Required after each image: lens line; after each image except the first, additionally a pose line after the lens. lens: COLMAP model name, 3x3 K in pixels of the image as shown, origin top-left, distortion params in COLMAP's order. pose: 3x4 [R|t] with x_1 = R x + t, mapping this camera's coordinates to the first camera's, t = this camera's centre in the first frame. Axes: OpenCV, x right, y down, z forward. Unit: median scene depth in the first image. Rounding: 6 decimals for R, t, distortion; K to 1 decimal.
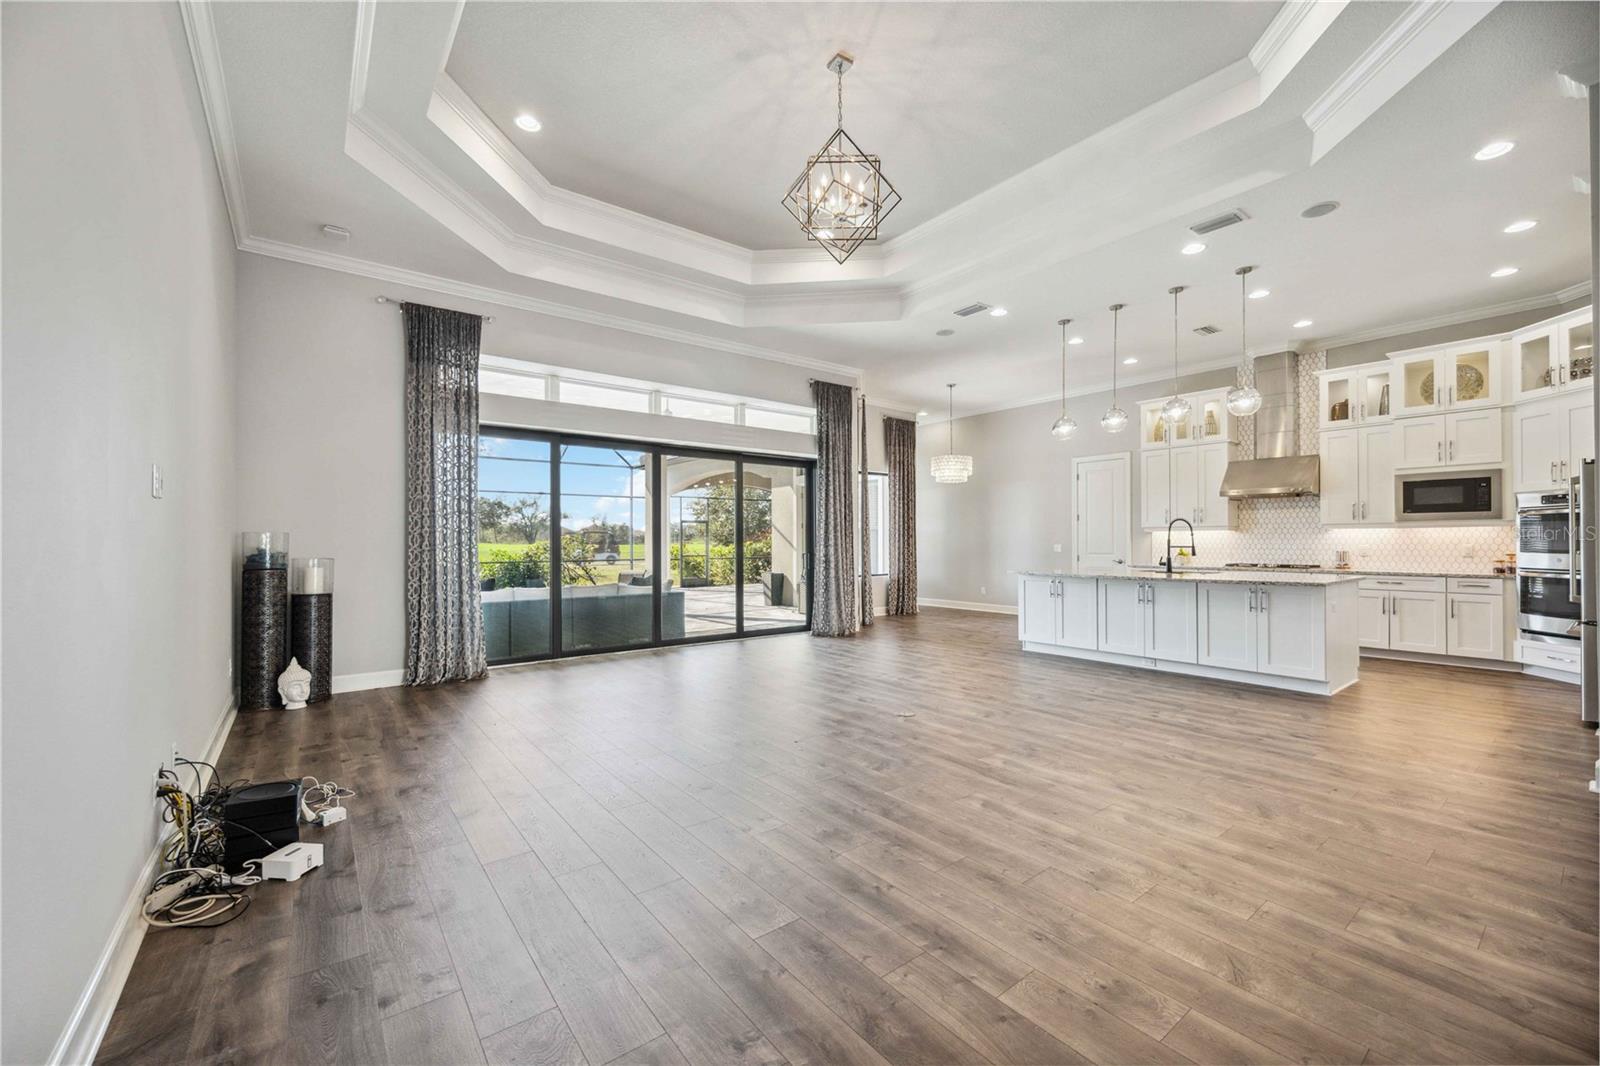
lens RADIAL K [[635.7, 0, 798.0], [0, 635.7, 538.5], [0, 0, 1]] dist [-0.000353, -0.001108]
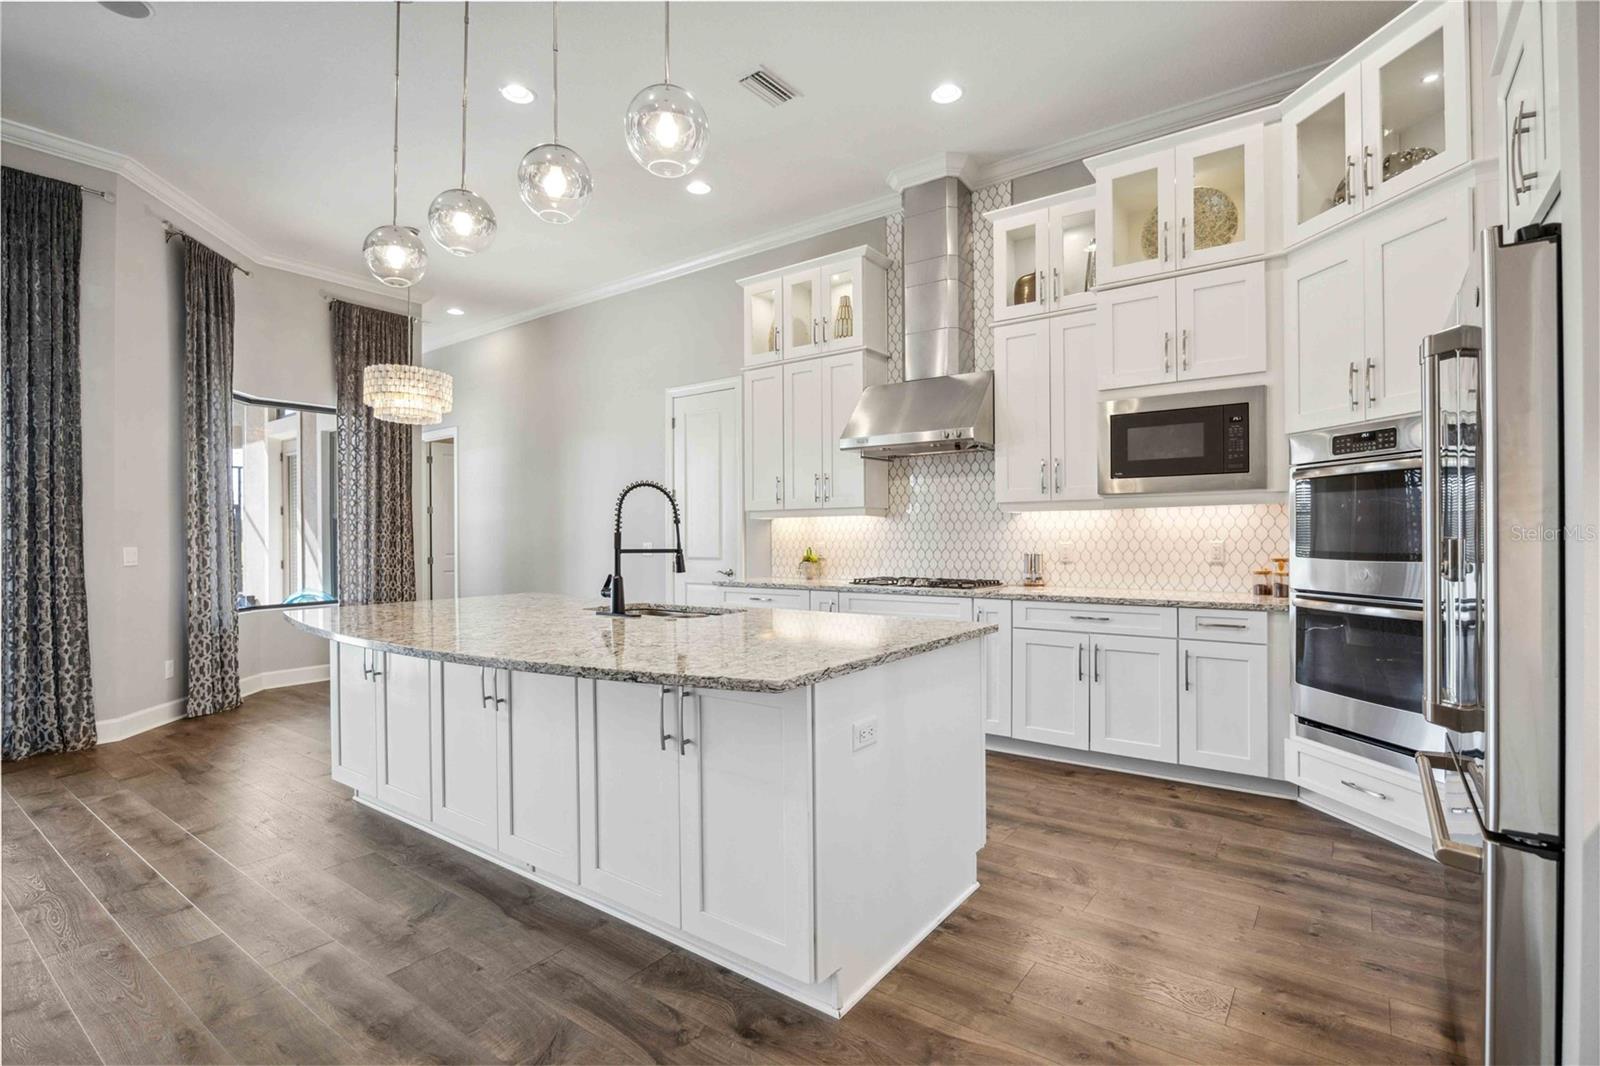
lens RADIAL K [[752.4, 0, 805.8], [0, 752.4, 536.8], [0, 0, 1]] dist [-0.008051, -0.000226]
pose [[0.961049, -0.004832, 0.276335, 0.556338], [0.003124, 0.999973, 0.006621, 0.000913], [-0.276360, -0.005500, 0.961038, 0.495532]]
